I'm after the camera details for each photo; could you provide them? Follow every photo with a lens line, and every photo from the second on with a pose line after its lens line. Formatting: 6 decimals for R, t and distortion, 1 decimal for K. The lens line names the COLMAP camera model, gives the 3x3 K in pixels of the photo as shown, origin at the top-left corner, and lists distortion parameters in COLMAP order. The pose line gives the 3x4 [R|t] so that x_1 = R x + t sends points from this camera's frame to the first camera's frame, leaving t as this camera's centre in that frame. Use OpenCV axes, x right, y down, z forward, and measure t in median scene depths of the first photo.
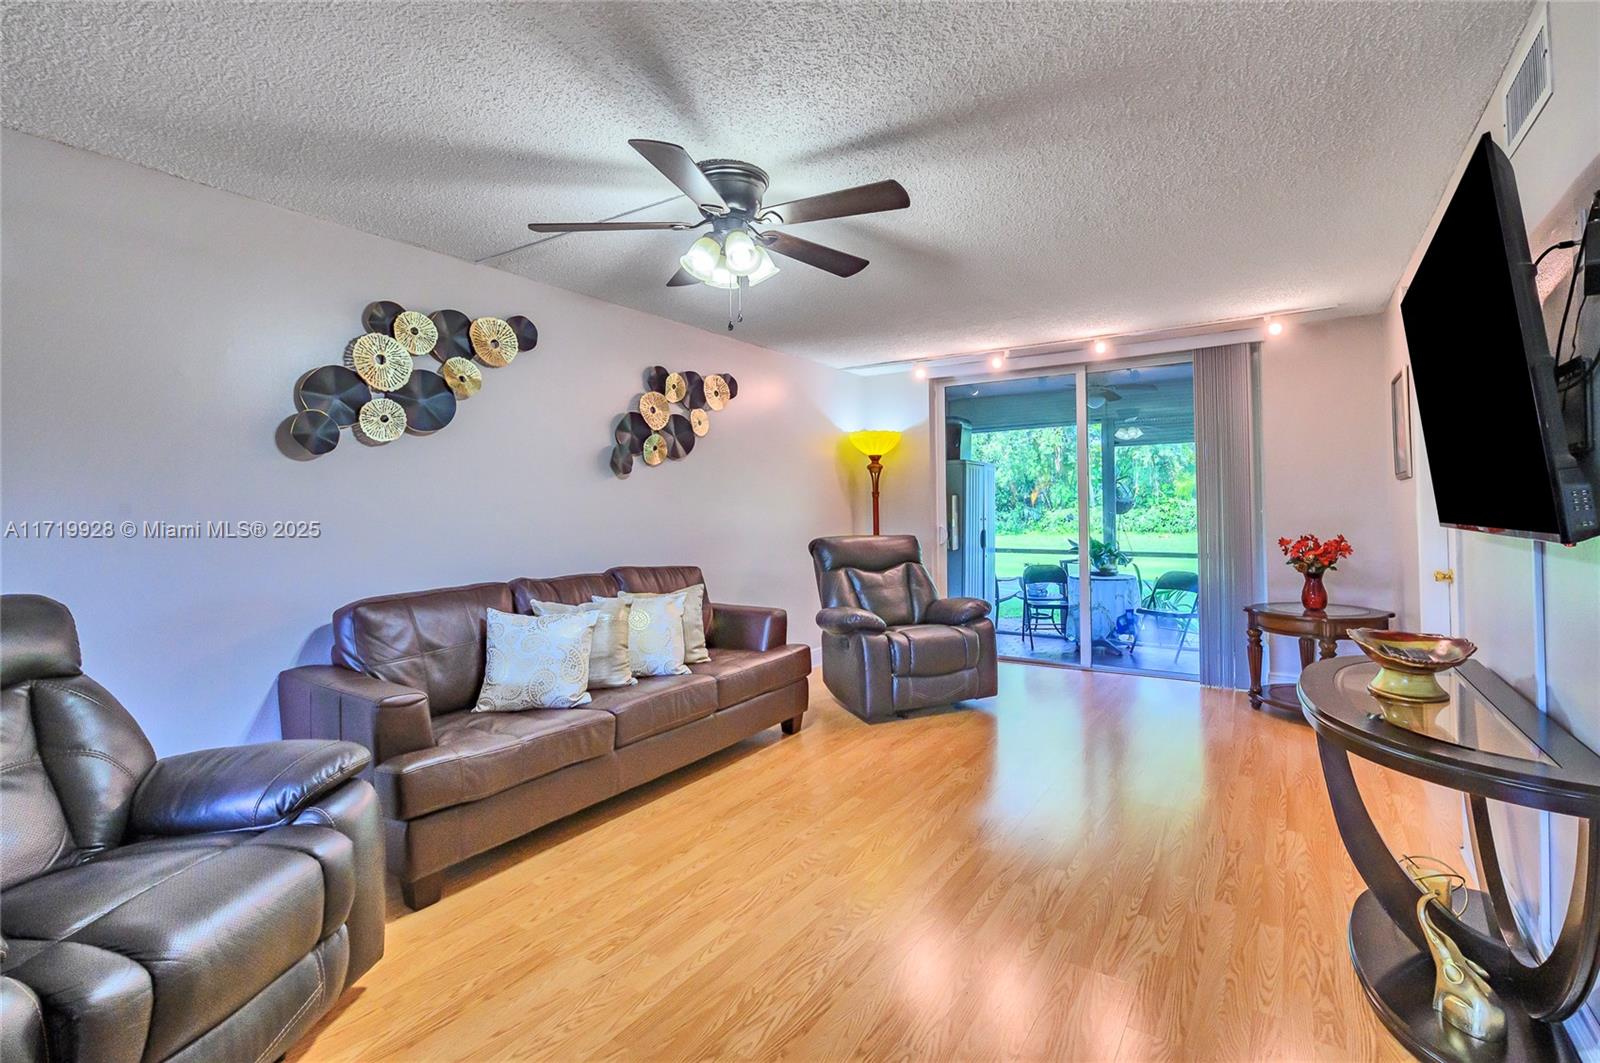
lens RADIAL K [[703.7, 0, 852.8], [0, 703.7, 494.0], [0, 0, 1]] dist [-0.000881, -0.001101]
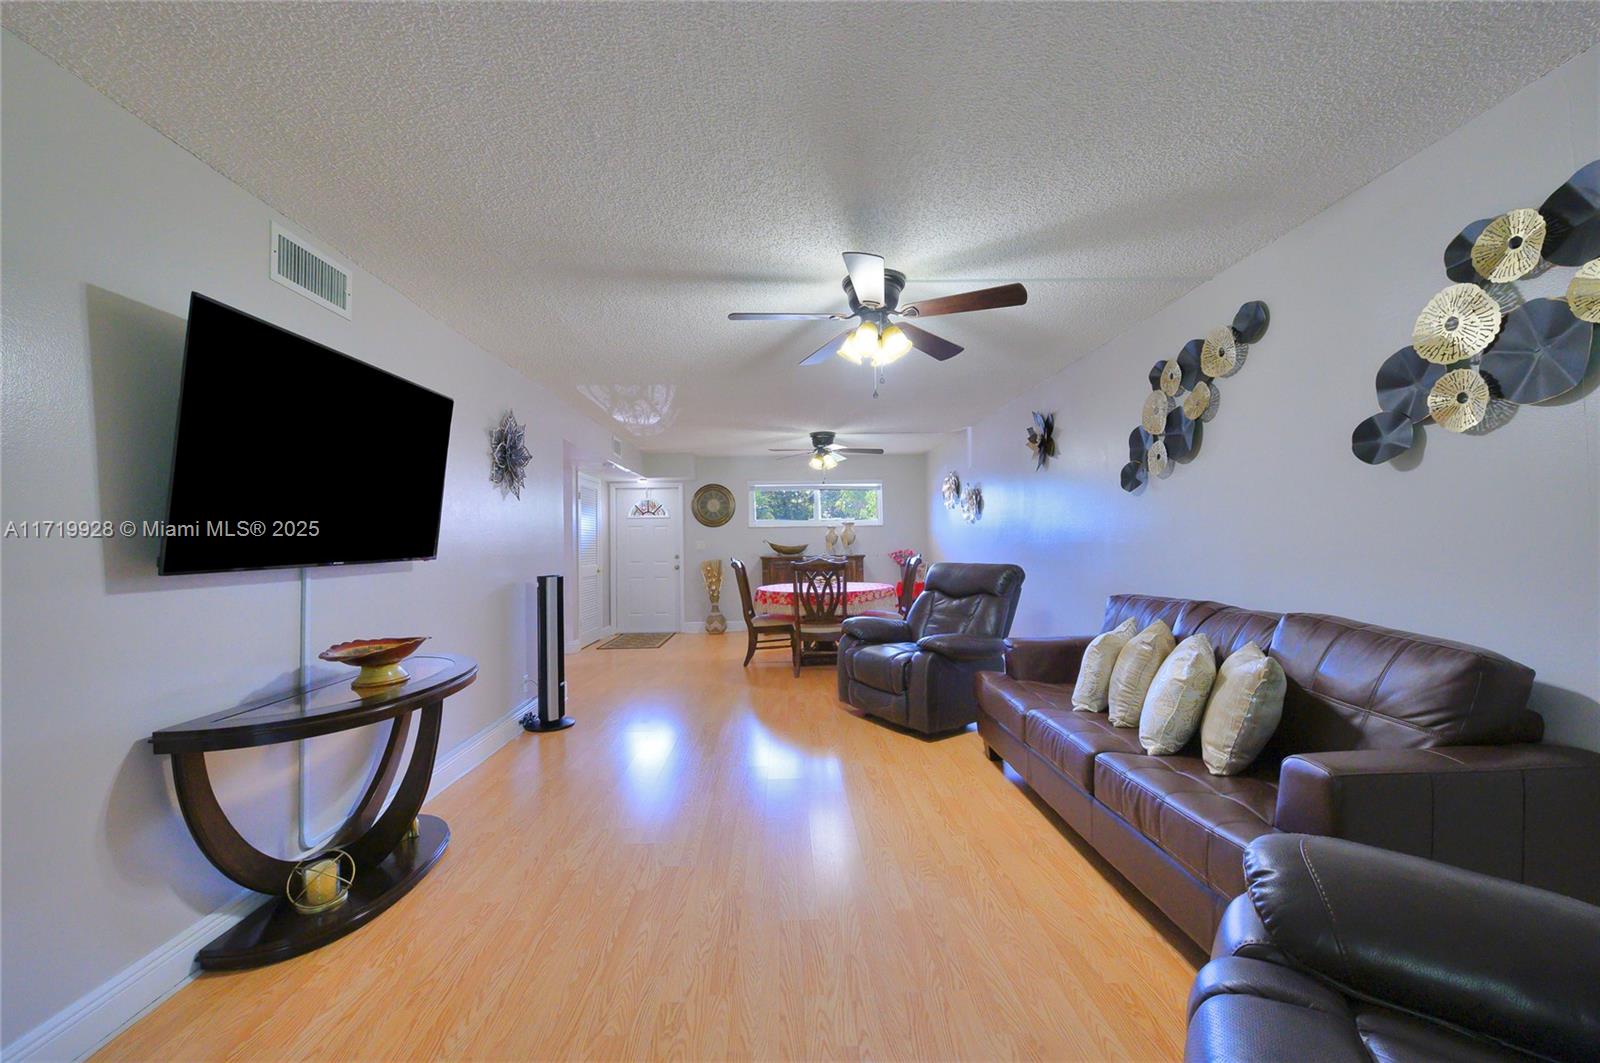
lens RADIAL K [[646.2, 0, 805.3], [0, 646.2, 519.9], [0, 0, 1]] dist [-0.007102, -0.000363]
pose [[-0.828207, 0.006610, -0.560384, 0.275534], [0.037159, 0.998378, -0.043142, 0.017842], [0.559189, -0.056554, -0.827109, 0.863032]]
